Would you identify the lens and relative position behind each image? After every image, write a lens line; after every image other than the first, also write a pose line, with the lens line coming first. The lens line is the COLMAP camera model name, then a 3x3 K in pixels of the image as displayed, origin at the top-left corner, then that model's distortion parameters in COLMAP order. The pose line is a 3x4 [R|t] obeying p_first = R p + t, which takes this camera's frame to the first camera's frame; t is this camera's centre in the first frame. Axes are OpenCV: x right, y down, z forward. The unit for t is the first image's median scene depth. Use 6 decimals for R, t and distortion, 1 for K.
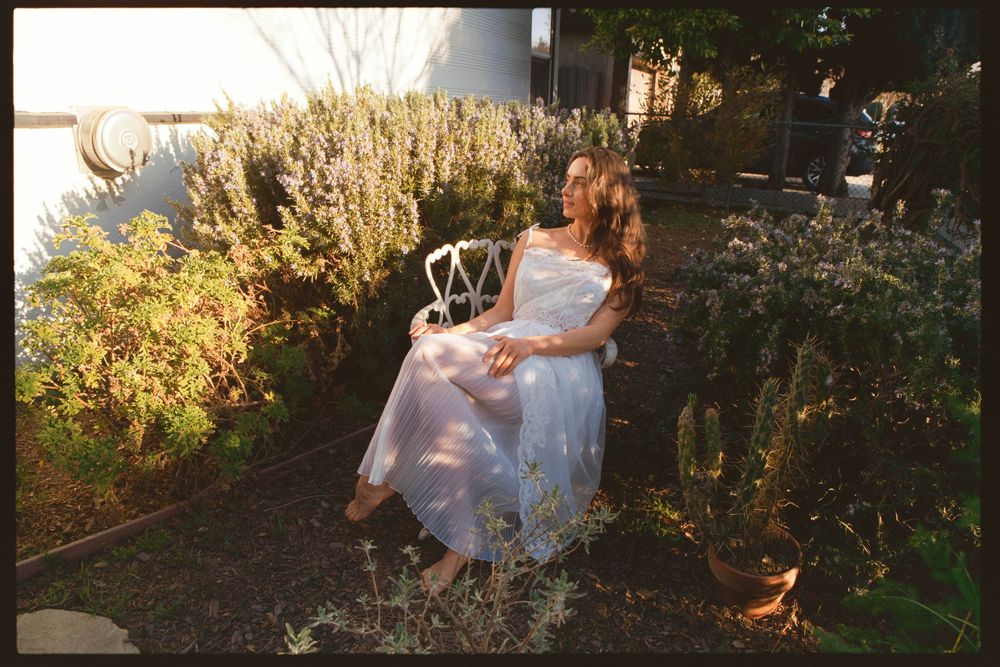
lens RADIAL K [[670.4, 0, 493.5], [0, 670.4, 326.3], [0, 0, 1]] dist [-0.091571, 0.067179]
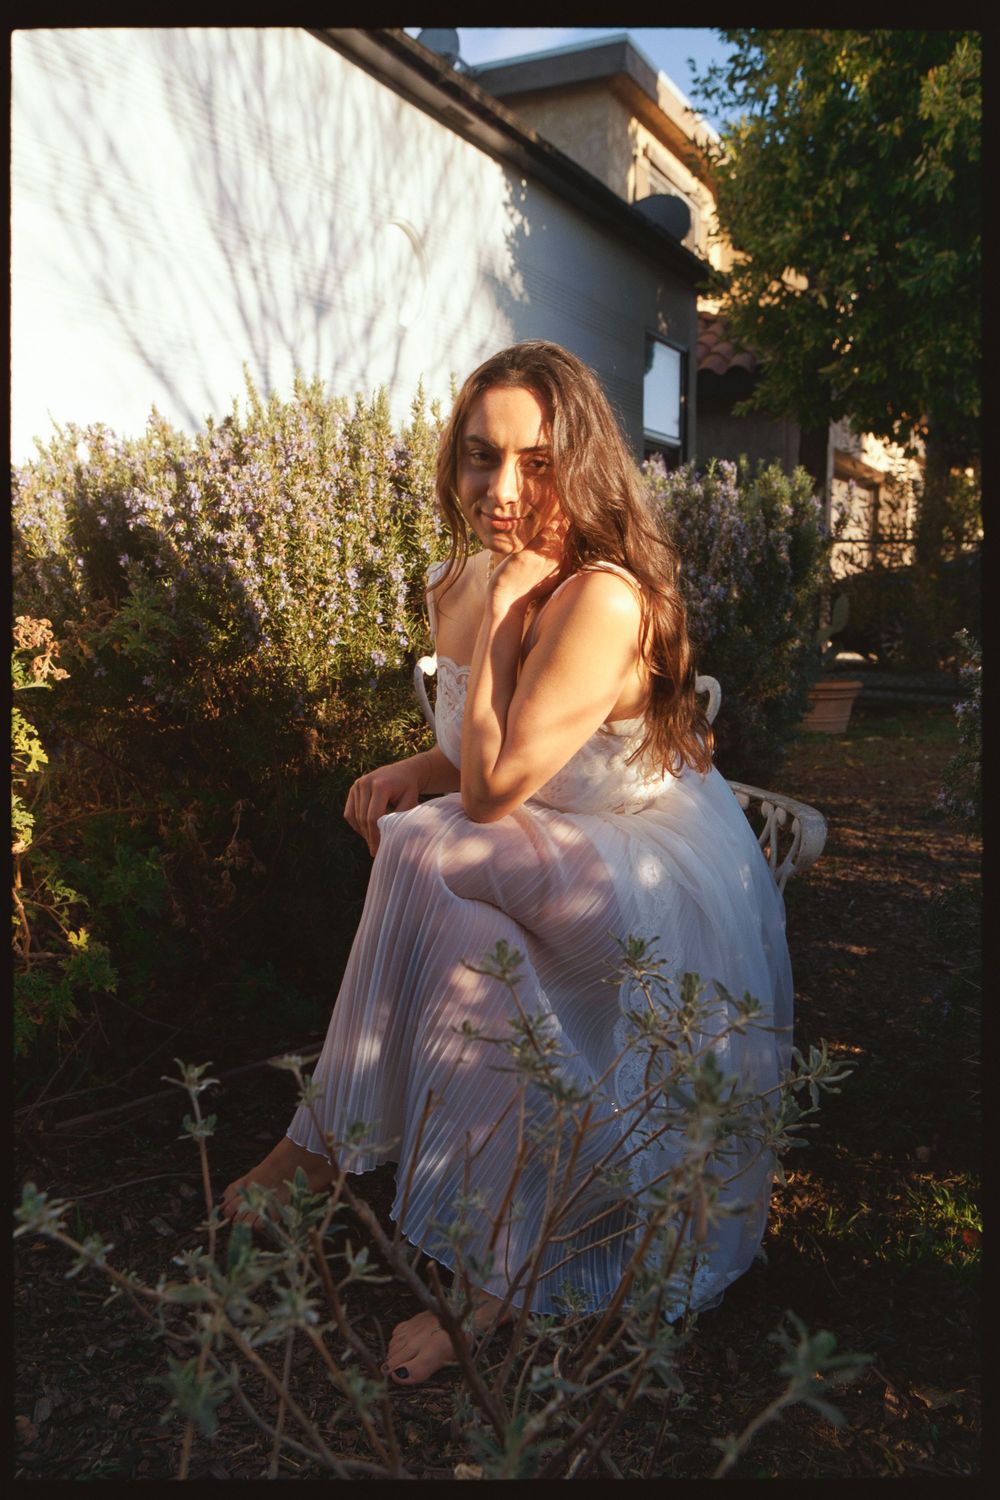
lens RADIAL K [[1258.0, 0, 483.3], [0, 1258.0, 744.3], [0, 0, 1]] dist [-0.068281, 0.085692]
pose [[0.996827, -0.011401, -0.078774, 0.015977], [-0.003751, 0.981860, -0.189568, 0.127917], [0.079507, 0.189262, 0.978702, 0.127229]]
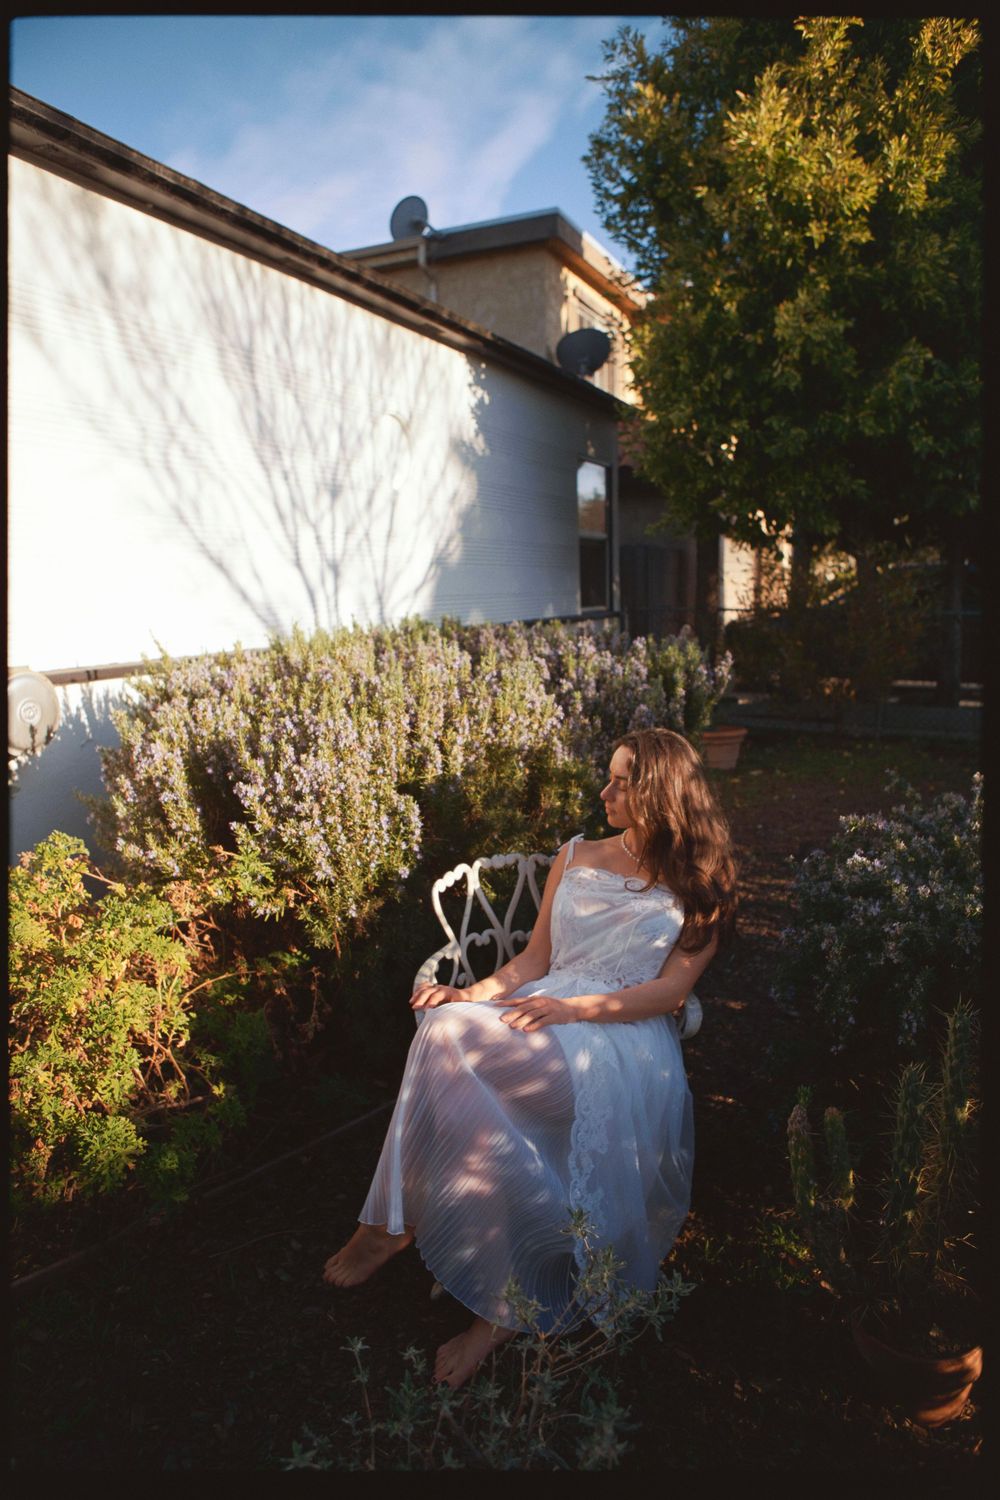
lens RADIAL K [[1005.6, 0, 493.7], [0, 1005.6, 739.8], [0, 0, 1]] dist [-0.091571, 0.067179]
pose [[0.998251, -0.039278, -0.044172, 0.019550], [0.031304, 0.985189, -0.168592, -0.072259], [0.050140, 0.166914, 0.984696, -0.095703]]
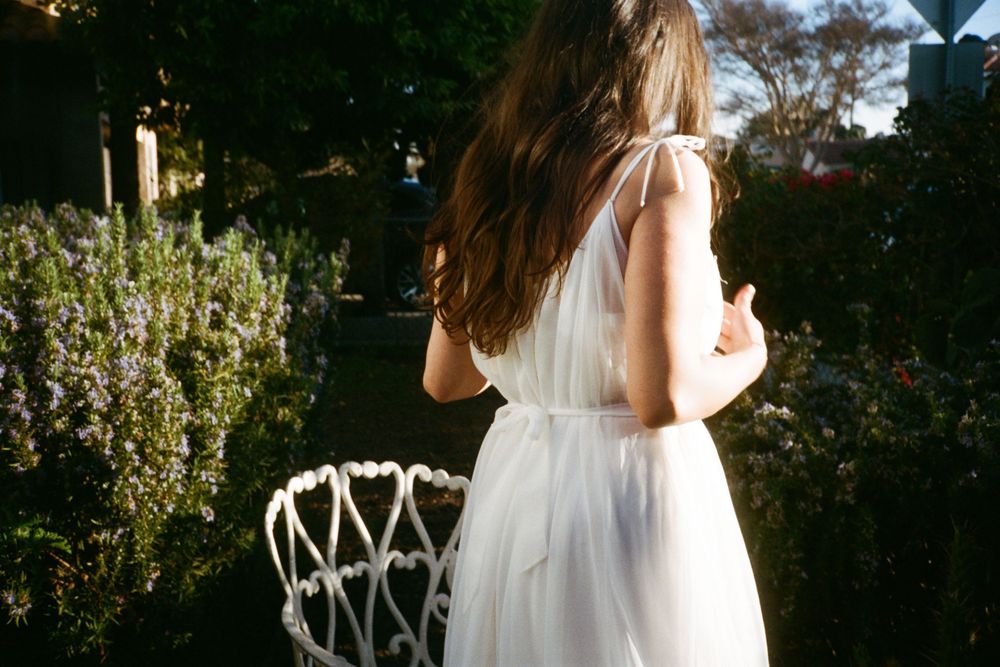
lens RADIAL K [[1078.3, 0, 505.8], [0, 1078.3, 332.8], [0, 0, 1]] dist [0.110187, 0.000000]
pose [[0.817467, -0.099638, 0.567292, -0.425913], [0.207701, 0.969650, -0.128990, -0.096865], [-0.537223, 0.223273, 0.813352, 0.170955]]
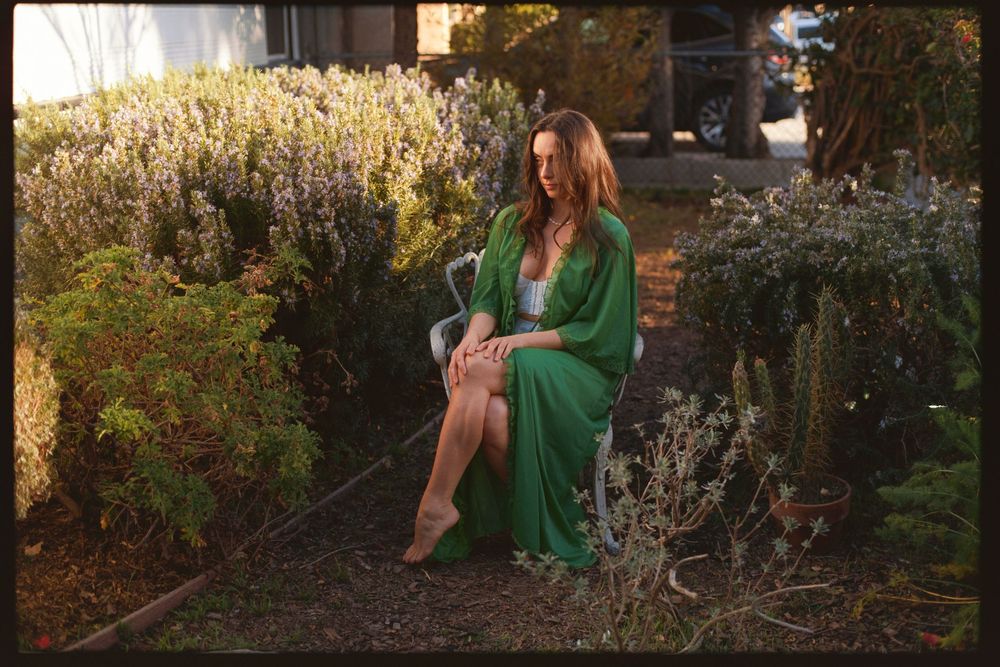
lens RADIAL K [[1408.9, 0, 499.6], [0, 1408.9, 304.8], [0, 0, 1]] dist [-0.141349, 0.000000]
pose [[0.947020, -0.109916, 0.301780, -0.590007], [0.144261, 0.985073, -0.093918, 0.141428], [-0.286952, 0.132478, 0.948740, -0.851182]]
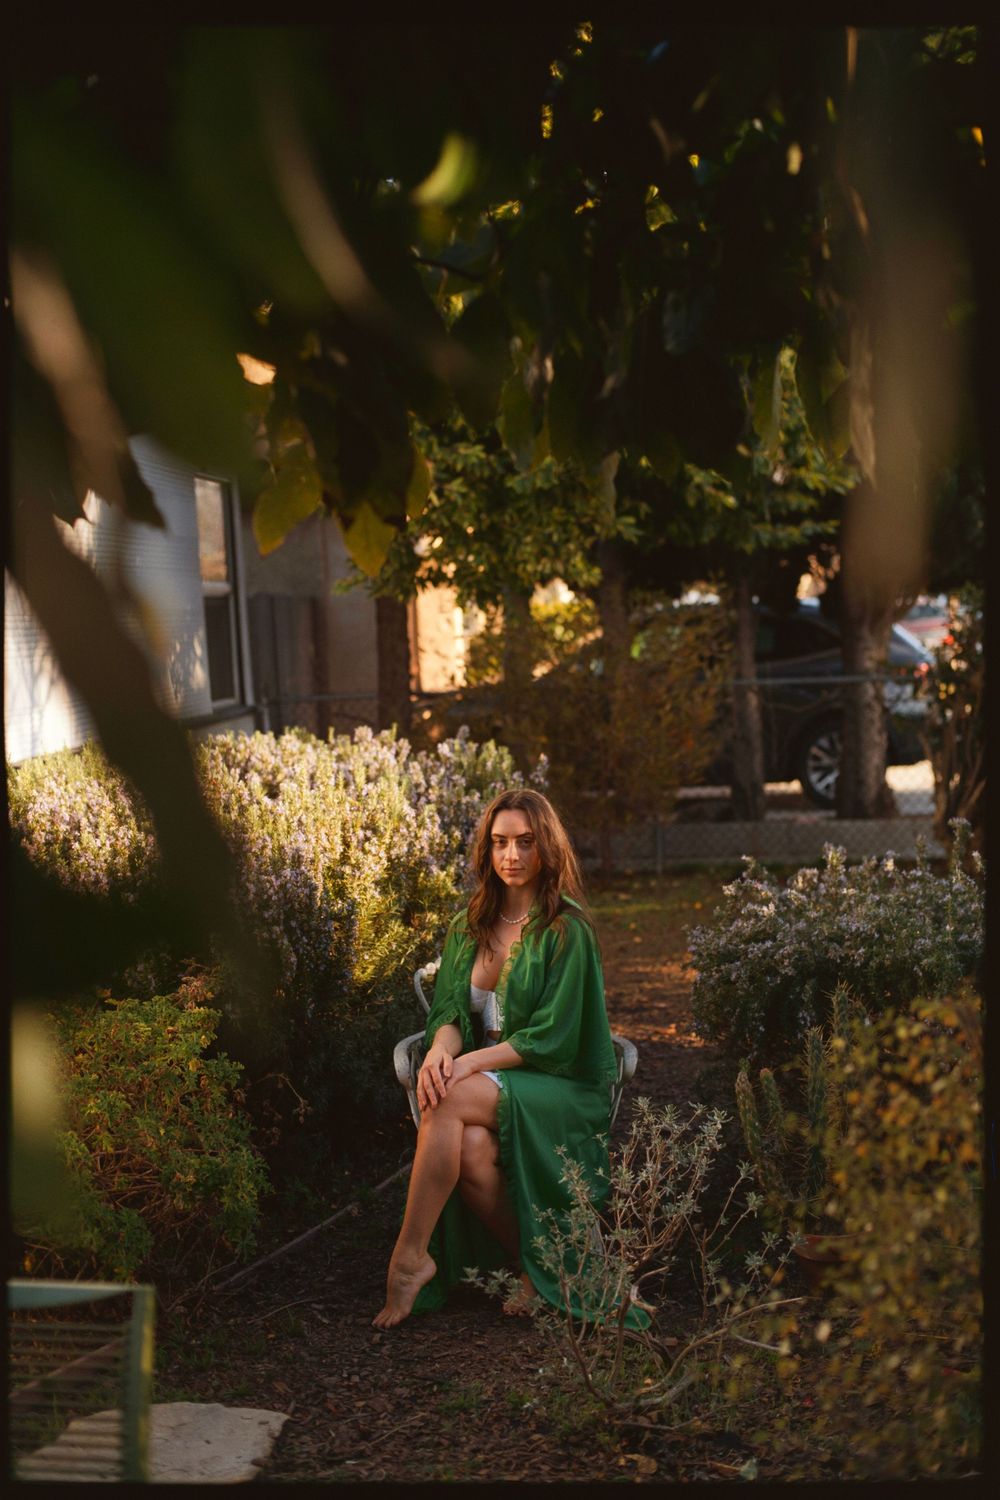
lens RADIAL K [[2113.3, 0, 503.8], [0, 2113.3, 674.8], [0, 0, 1]] dist [-0.141349, 0.000000]
pose [[0.952689, -0.085631, 0.291635, -0.670692], [0.166361, 0.949918, -0.264538, 0.241985], [-0.254376, 0.300539, 0.919222, -1.451371]]
